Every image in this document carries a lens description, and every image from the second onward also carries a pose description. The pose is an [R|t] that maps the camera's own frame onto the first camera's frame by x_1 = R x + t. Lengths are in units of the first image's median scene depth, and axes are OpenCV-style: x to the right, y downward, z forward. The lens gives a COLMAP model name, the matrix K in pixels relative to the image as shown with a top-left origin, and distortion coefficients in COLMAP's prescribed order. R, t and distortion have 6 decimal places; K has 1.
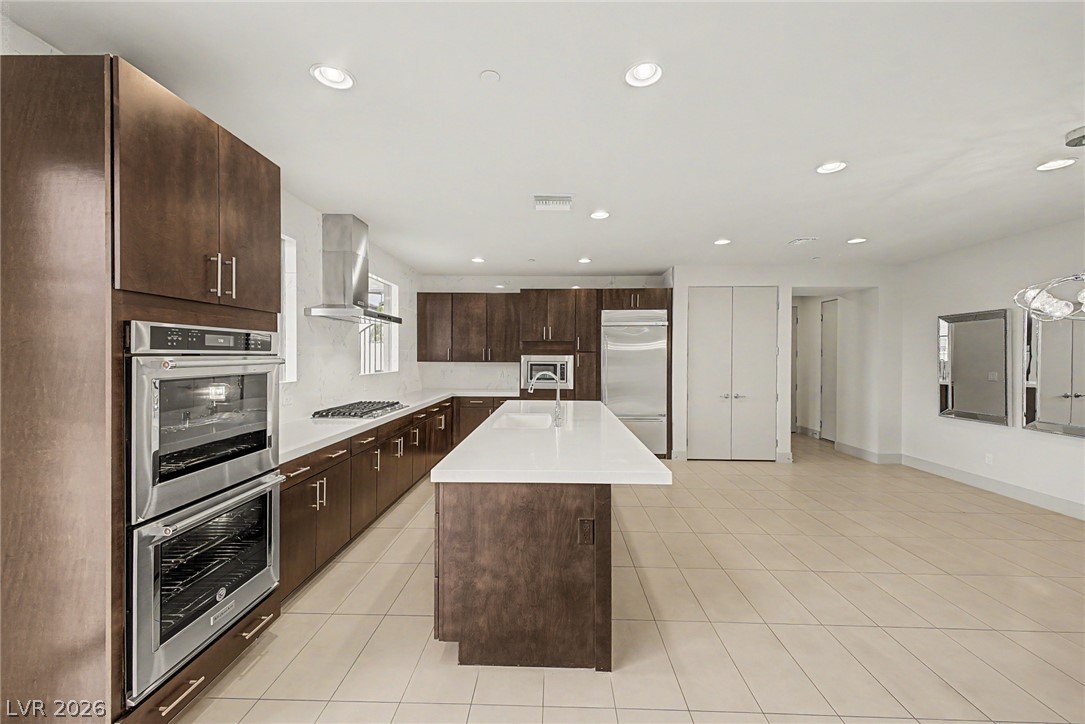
lens RADIAL K [[430.4, 0, 542.5], [0, 430.4, 362.0], [0, 0, 1]] dist [0.024233, -0.010195]
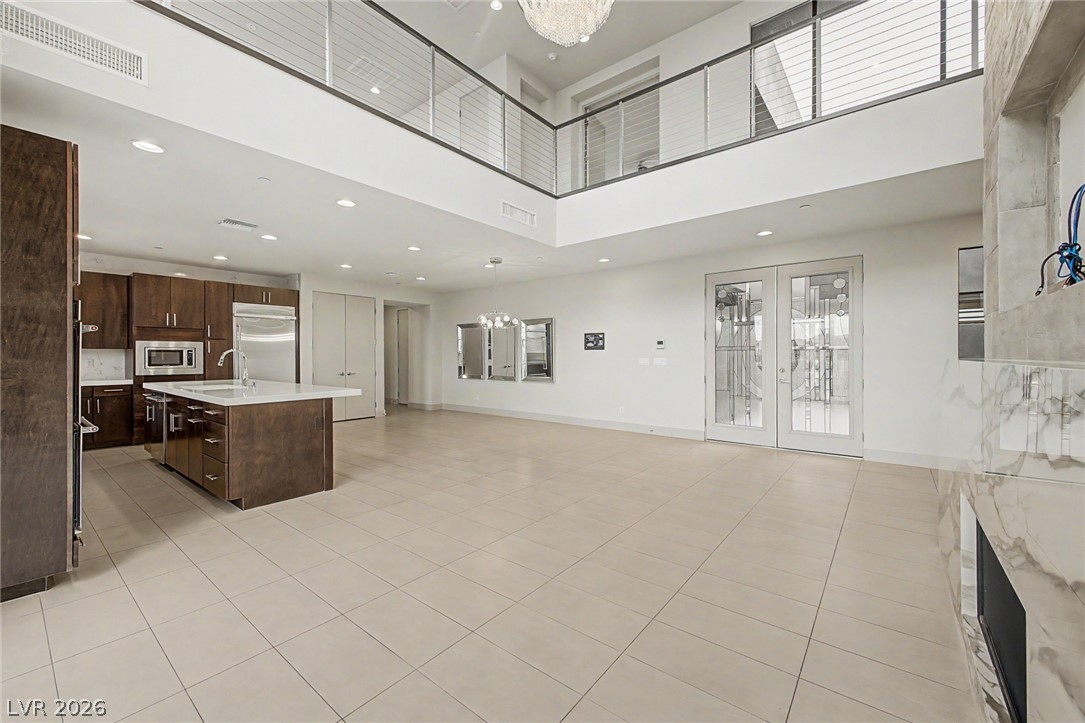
lens RADIAL K [[430.4, 0, 542.5], [0, 430.4, 361.5], [0, 0, 1]] dist [0.024233, -0.010195]
pose [[0.603641, -0.014597, 0.797122, -0.286627], [0.012647, 0.999882, 0.008732, 0.035054], [-0.797156, 0.004810, 0.603755, -0.338186]]
